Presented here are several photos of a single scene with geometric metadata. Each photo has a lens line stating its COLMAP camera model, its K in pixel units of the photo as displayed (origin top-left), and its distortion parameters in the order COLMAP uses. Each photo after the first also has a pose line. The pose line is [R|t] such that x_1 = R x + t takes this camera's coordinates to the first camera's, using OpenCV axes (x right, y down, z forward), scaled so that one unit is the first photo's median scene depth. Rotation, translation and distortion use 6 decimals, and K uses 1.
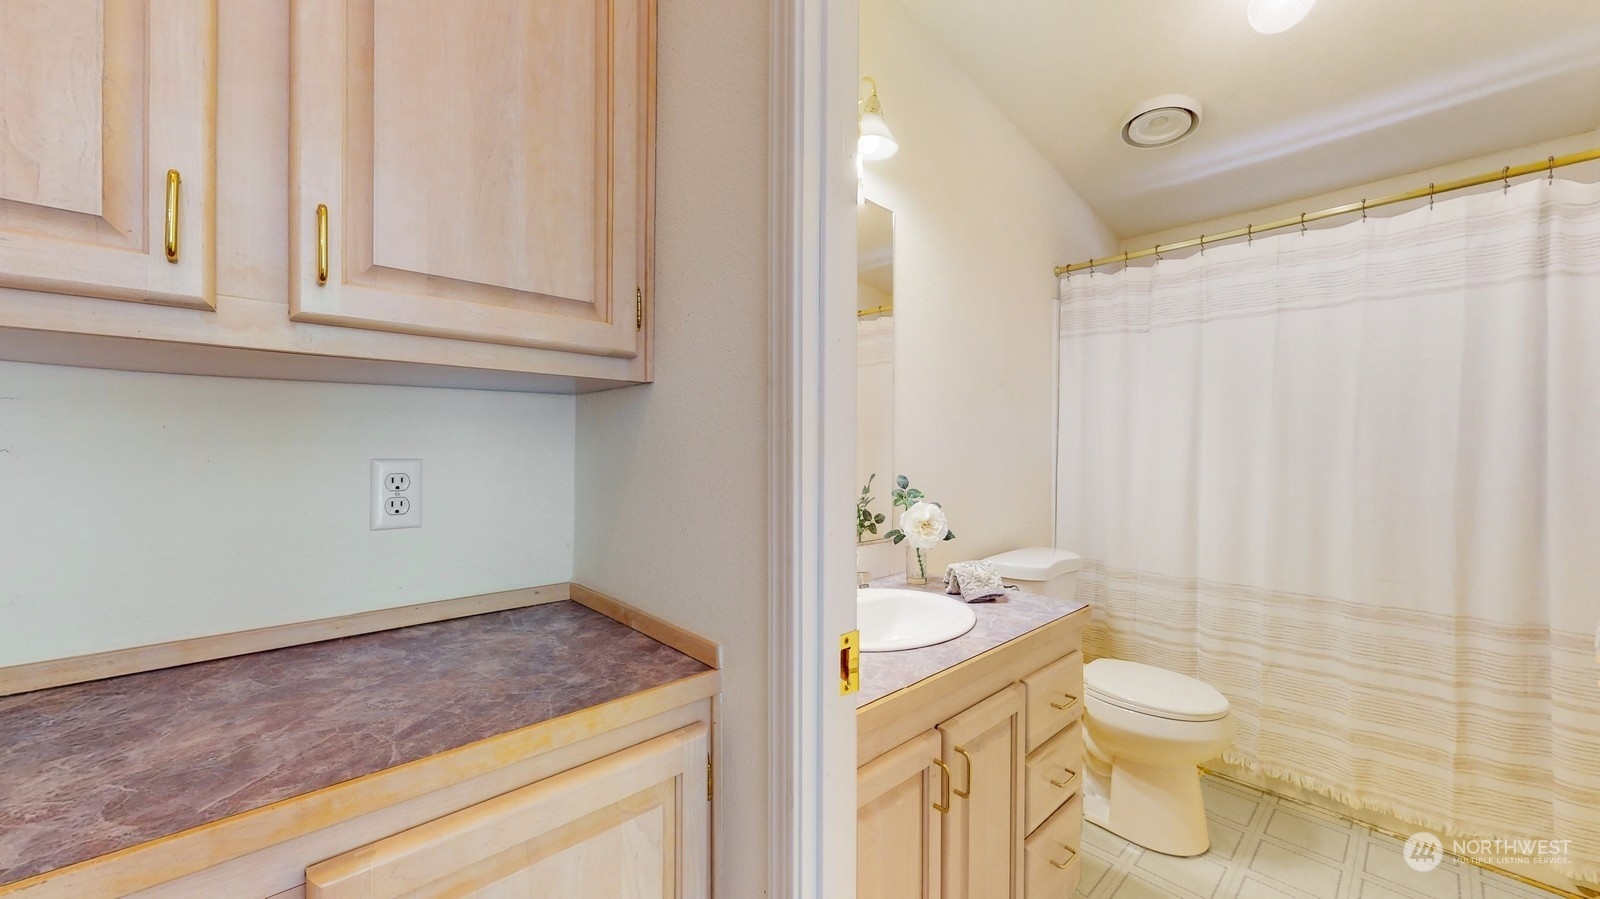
lens RADIAL K [[588.7, 0, 799.6], [0, 588.7, 452.2], [0, 0, 1]] dist [0.001256, -0.000219]
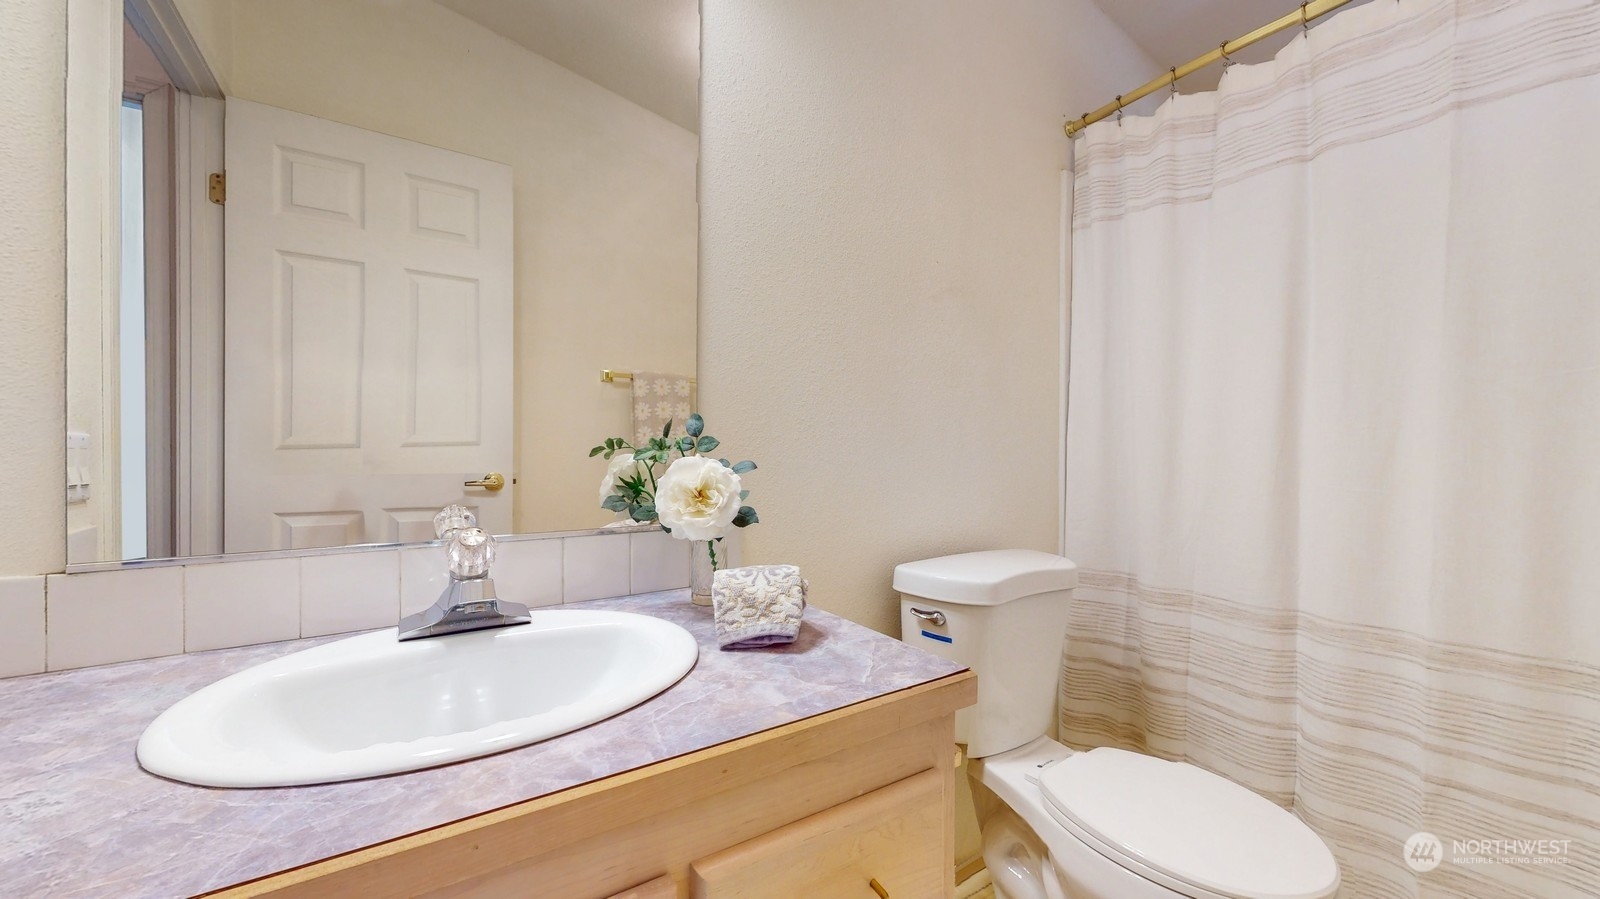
lens RADIAL K [[597.6, 0, 800.0], [0, 597.6, 449.5], [0, 0, 1]] dist [0.000085, -0.000052]
pose [[0.986791, 0.001357, -0.161995, 0.322736], [-0.001877, 0.999994, -0.003054, 0.066446], [0.161990, 0.003318, 0.986787, 0.383554]]
